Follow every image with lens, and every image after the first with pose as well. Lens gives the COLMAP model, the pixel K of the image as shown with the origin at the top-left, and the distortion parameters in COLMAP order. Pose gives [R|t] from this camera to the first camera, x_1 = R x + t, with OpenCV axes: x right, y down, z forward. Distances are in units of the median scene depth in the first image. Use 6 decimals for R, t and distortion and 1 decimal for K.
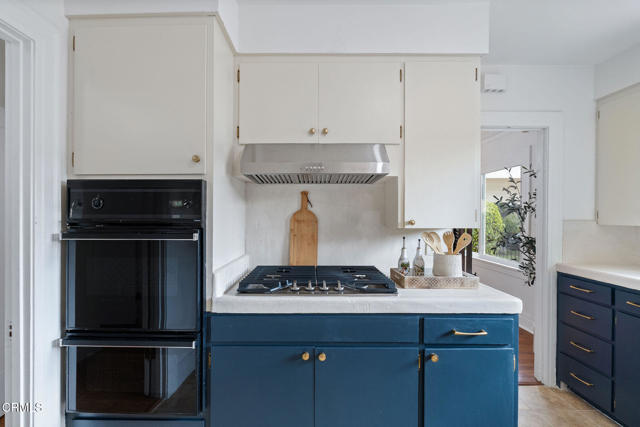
lens RADIAL K [[286.1, 0, 312.7], [0, 286.1, 217.2], [0, 0, 1]] dist [0.002231, -0.000038]
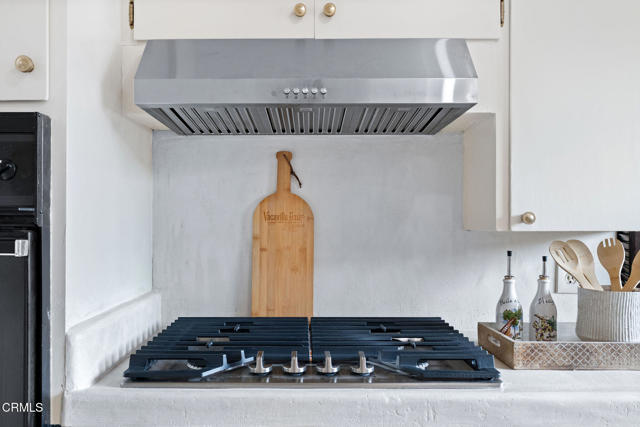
lens RADIAL K [[575.3, 0, 305.4], [0, 575.3, 217.0], [0, 0, 1]] dist [0.010409, 0.008044]
pose [[0.999993, -0.002122, -0.003109, 0.008834], [0.002098, 0.999968, -0.007665, 0.024077], [0.003125, 0.007658, 0.999966, 0.120321]]
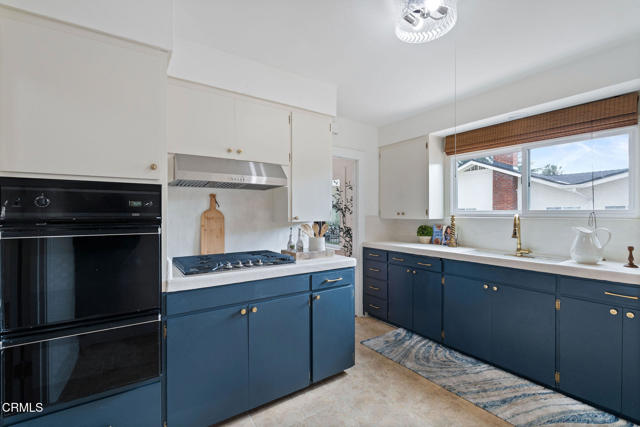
lens RADIAL K [[286.1, 0, 318.9], [0, 286.1, 214.3], [0, 0, 1]] dist [0.002231, -0.000038]
pose [[0.824821, -0.004682, 0.565374, -0.422784], [0.007274, 0.999971, -0.002331, 0.003656], [-0.565347, 0.006035, 0.824831, -0.324718]]
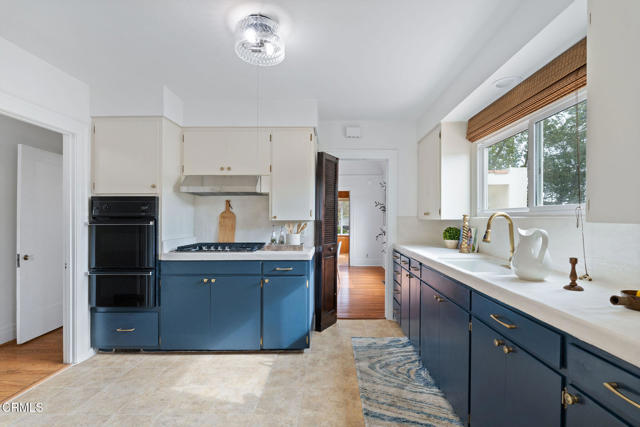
lens RADIAL K [[286.1, 0, 331.0], [0, 286.1, 219.7], [0, 0, 1]] dist [0.002231, -0.000038]
pose [[0.999986, -0.004558, -0.002659, 0.728872], [0.004550, 0.999985, -0.003078, 0.043040], [0.002673, 0.003065, 0.999992, -0.881616]]
